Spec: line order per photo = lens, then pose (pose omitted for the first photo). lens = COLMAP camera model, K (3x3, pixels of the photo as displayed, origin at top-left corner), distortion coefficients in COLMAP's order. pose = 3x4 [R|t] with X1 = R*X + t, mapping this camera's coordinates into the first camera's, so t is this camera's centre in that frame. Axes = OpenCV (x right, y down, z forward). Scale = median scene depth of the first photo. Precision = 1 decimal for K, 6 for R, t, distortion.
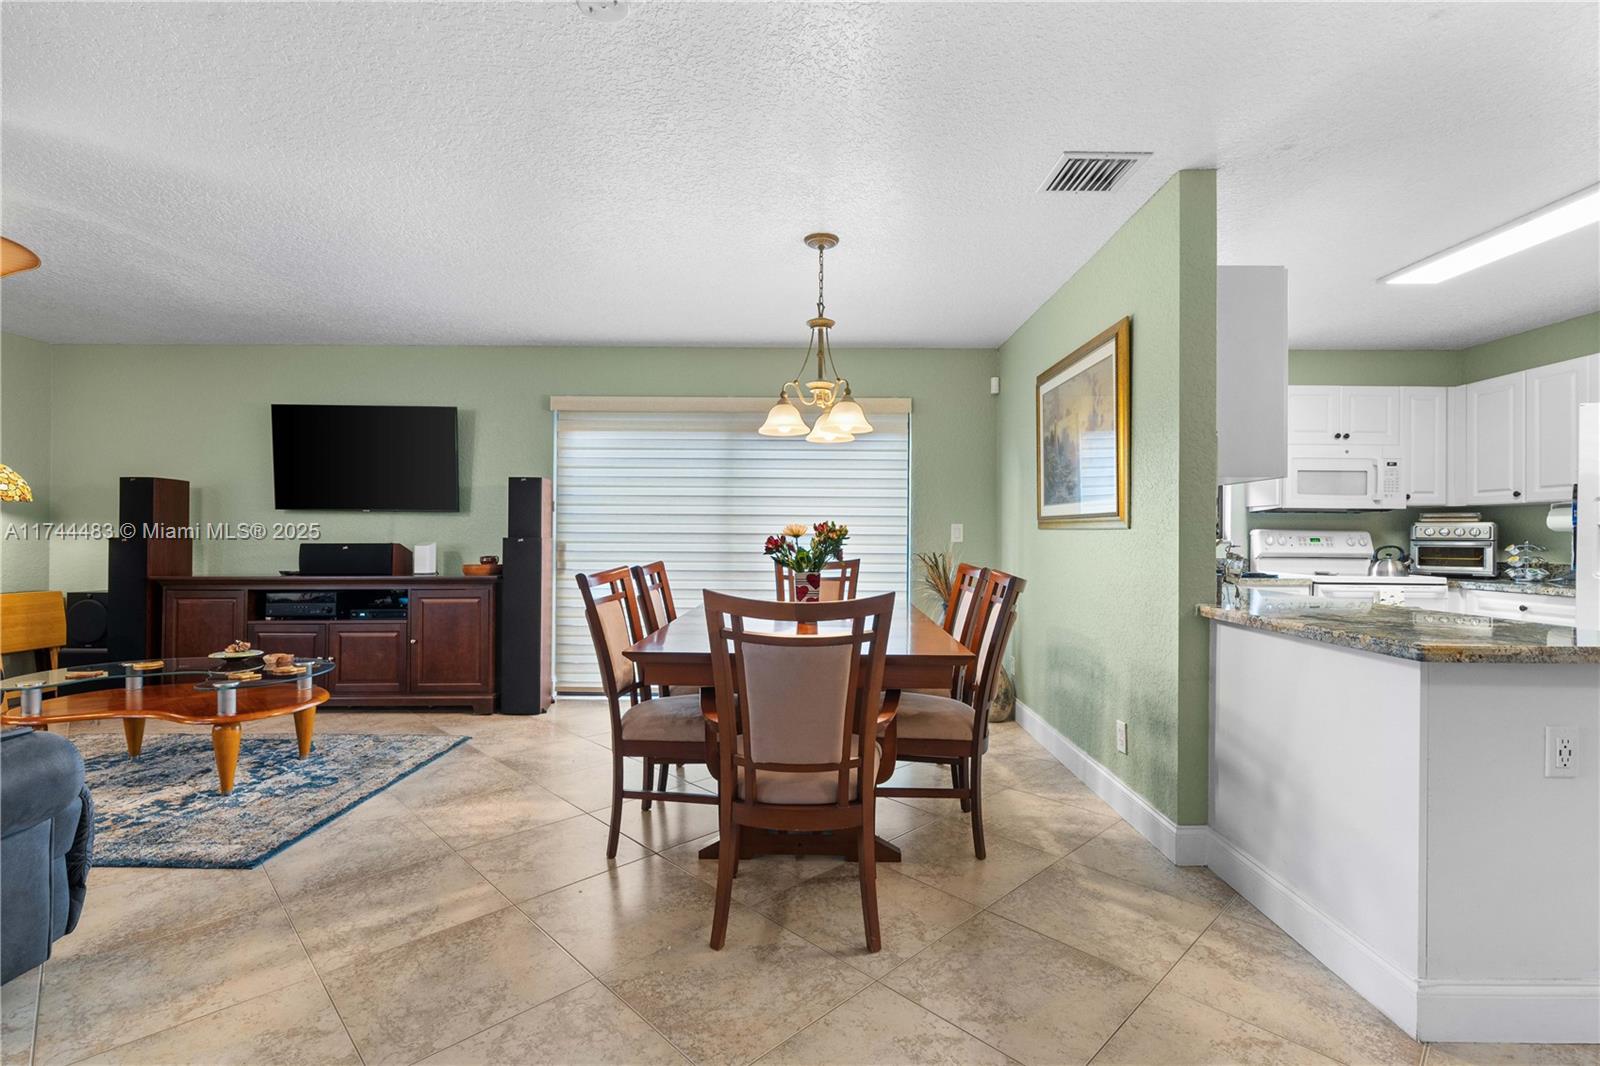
lens RADIAL K [[732.5, 0, 807.7], [0, 732.5, 536.5], [0, 0, 1]] dist [0.000018, -0.000446]
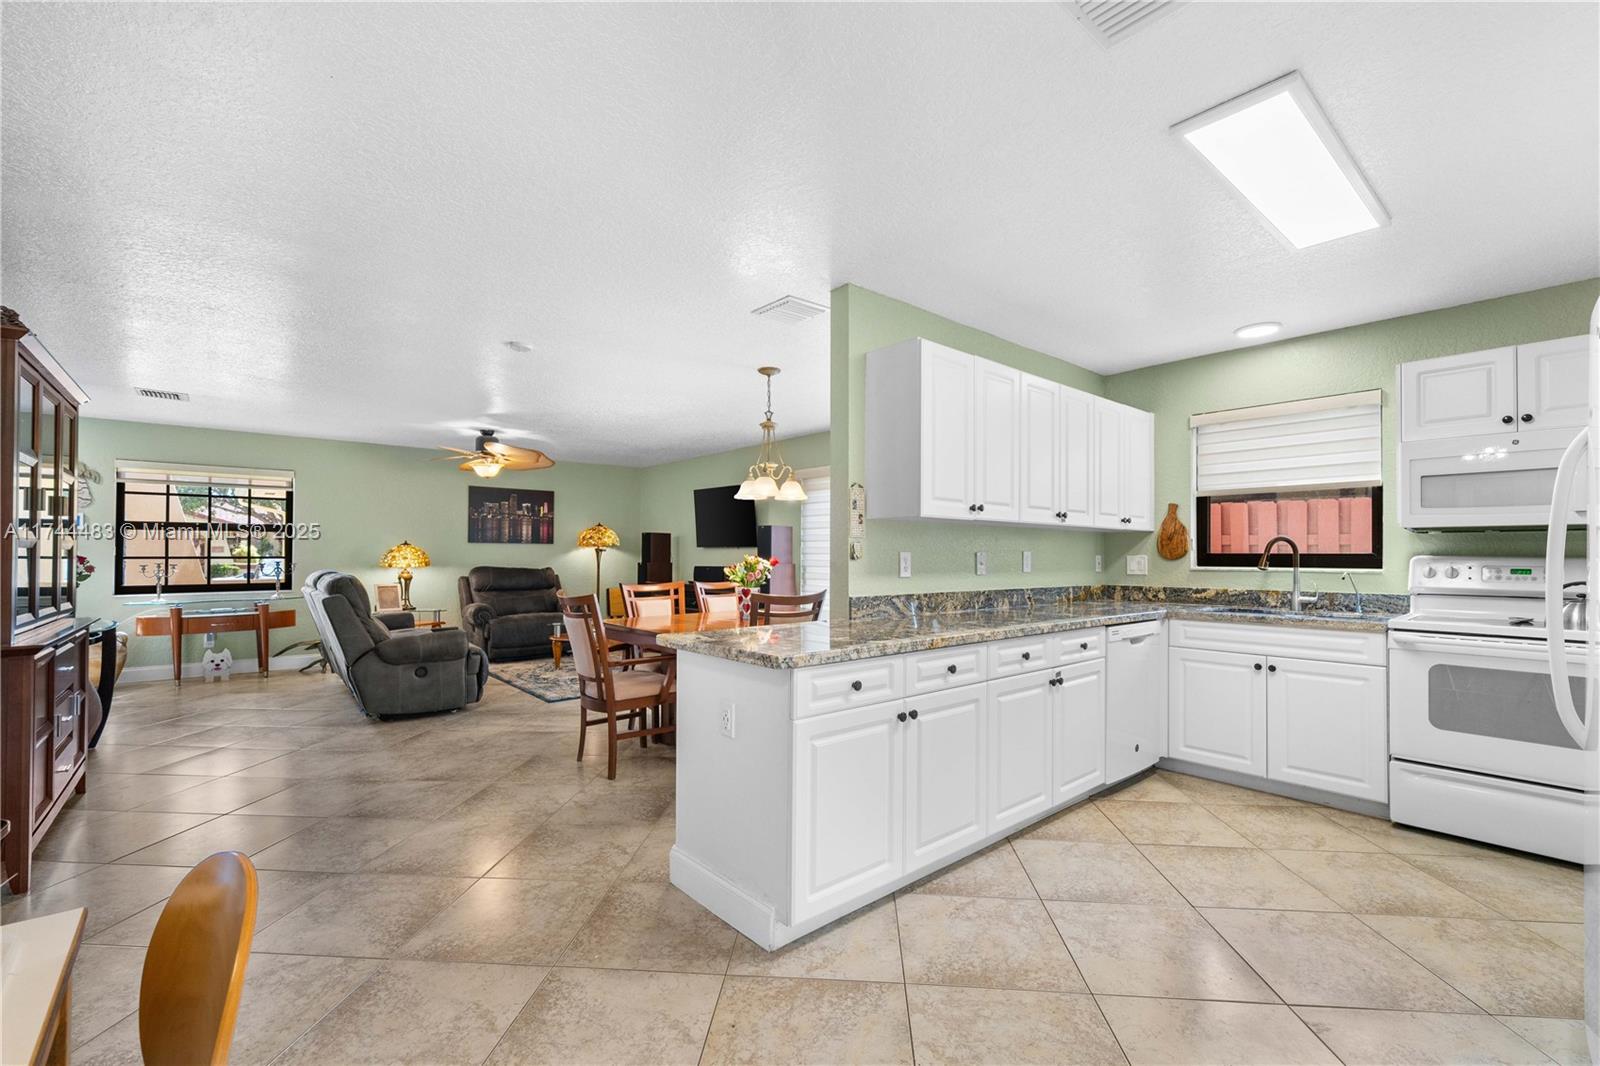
lens RADIAL K [[684.0, 0, 793.5], [0, 684.0, 547.9], [0, 0, 1]] dist [0.000903, 0.000604]
pose [[0.651163, -0.013115, -0.758825, 1.105873], [0.000957, 0.999864, -0.016460, -0.011280], [0.758937, 0.009992, 0.651087, 0.110544]]
